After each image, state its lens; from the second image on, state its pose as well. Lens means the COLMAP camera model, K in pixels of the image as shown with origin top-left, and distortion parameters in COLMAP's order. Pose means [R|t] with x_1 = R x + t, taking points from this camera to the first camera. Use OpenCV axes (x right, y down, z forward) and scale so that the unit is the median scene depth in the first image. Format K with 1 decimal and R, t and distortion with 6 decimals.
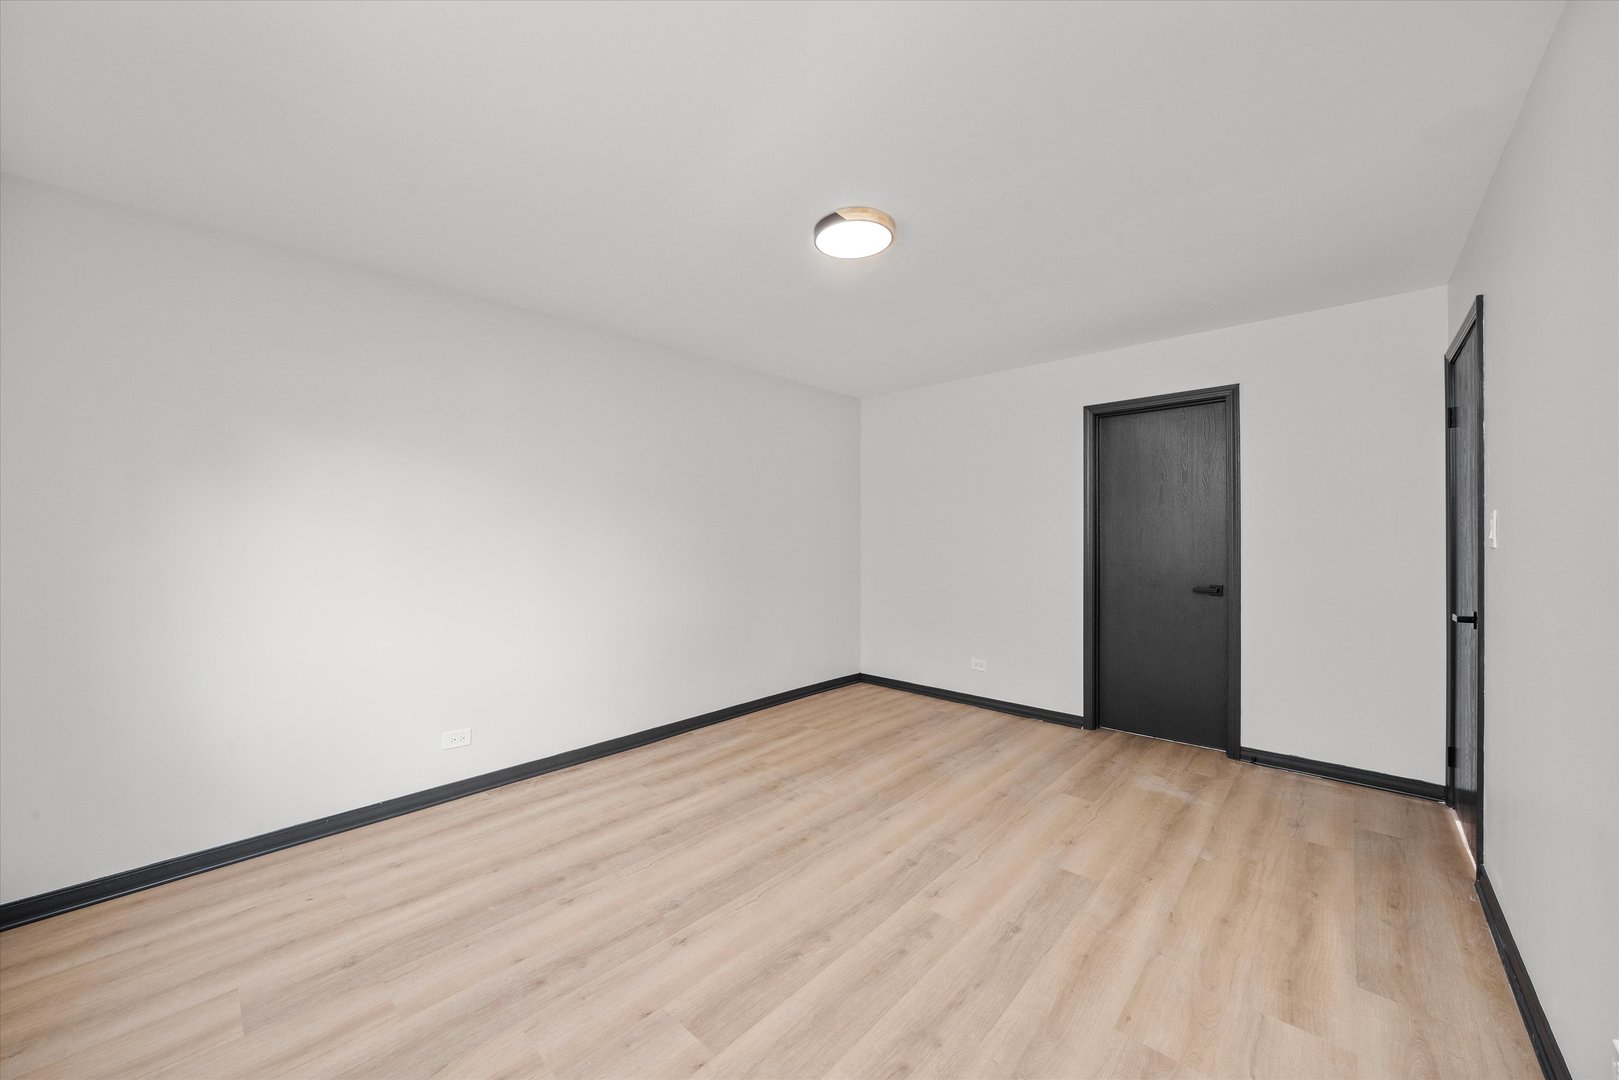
lens RADIAL K [[588.0, 0, 812.1], [0, 588.0, 537.2], [0, 0, 1]] dist [-0.036343, 0.008178]
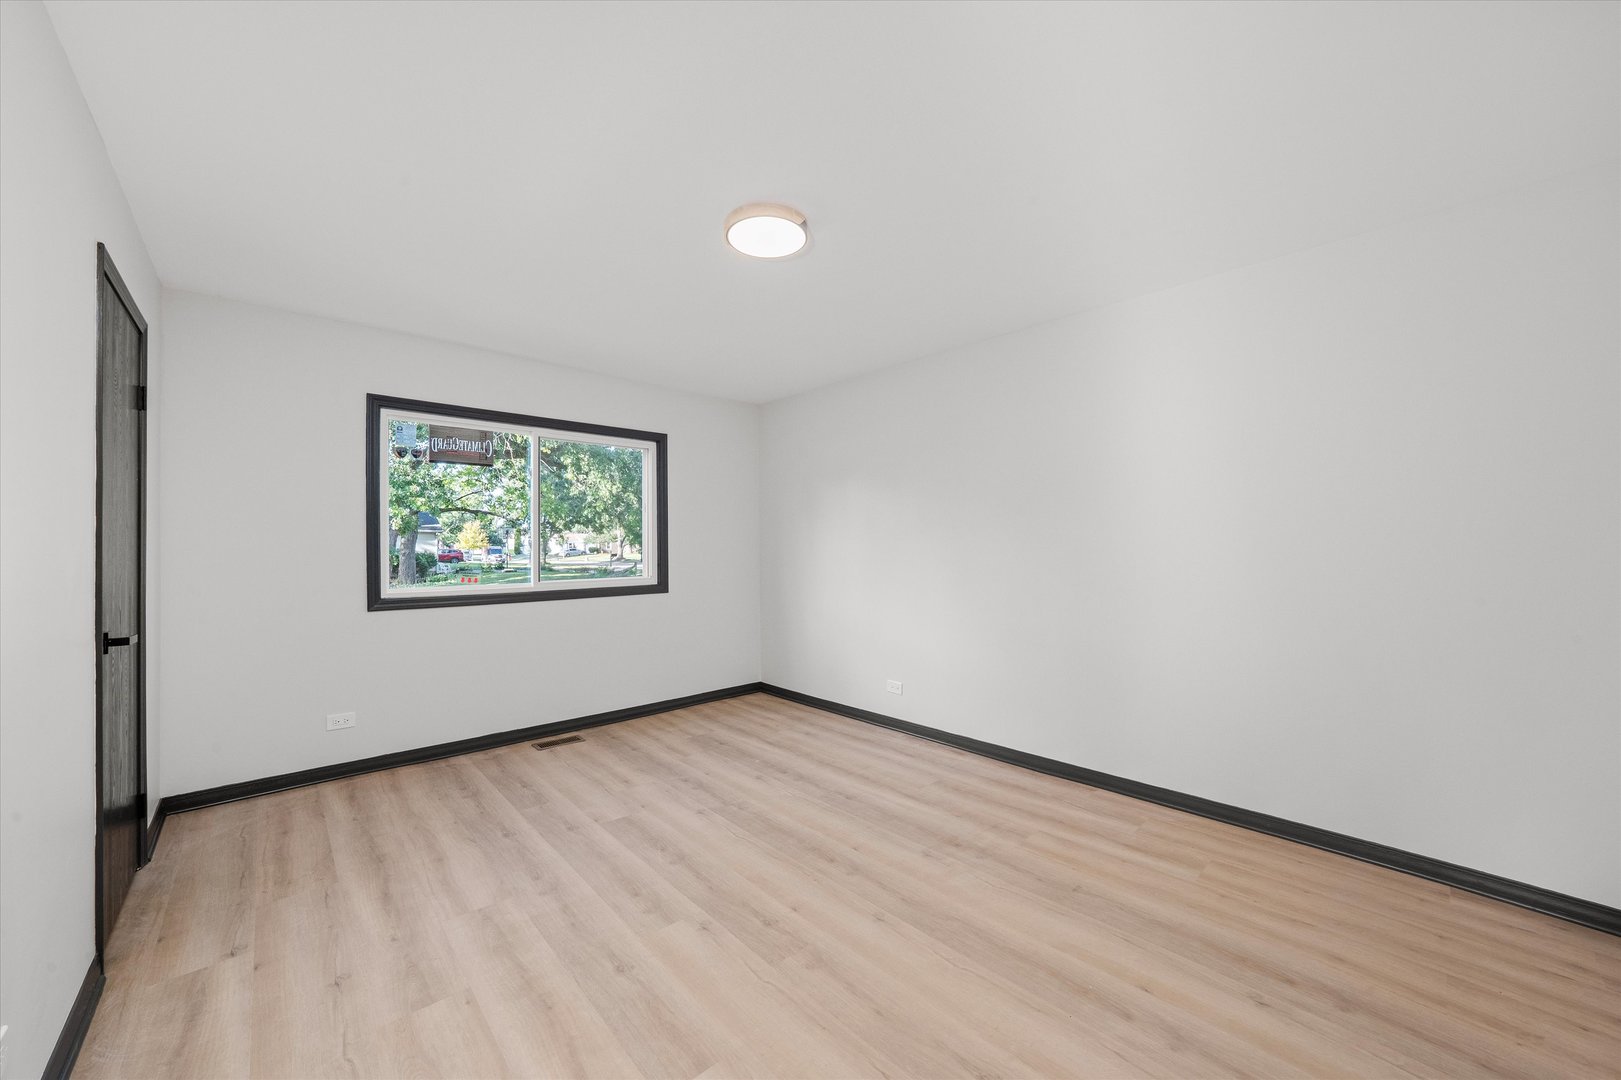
lens RADIAL K [[588.7, 0, 813.1], [0, 588.7, 537.2], [0, 0, 1]] dist [-0.036343, 0.008178]
pose [[-0.063642, -0.005616, -0.997957, 0.851792], [-0.001212, 0.999984, -0.005550, -0.009181], [0.997972, 0.000856, -0.063647, 0.921053]]
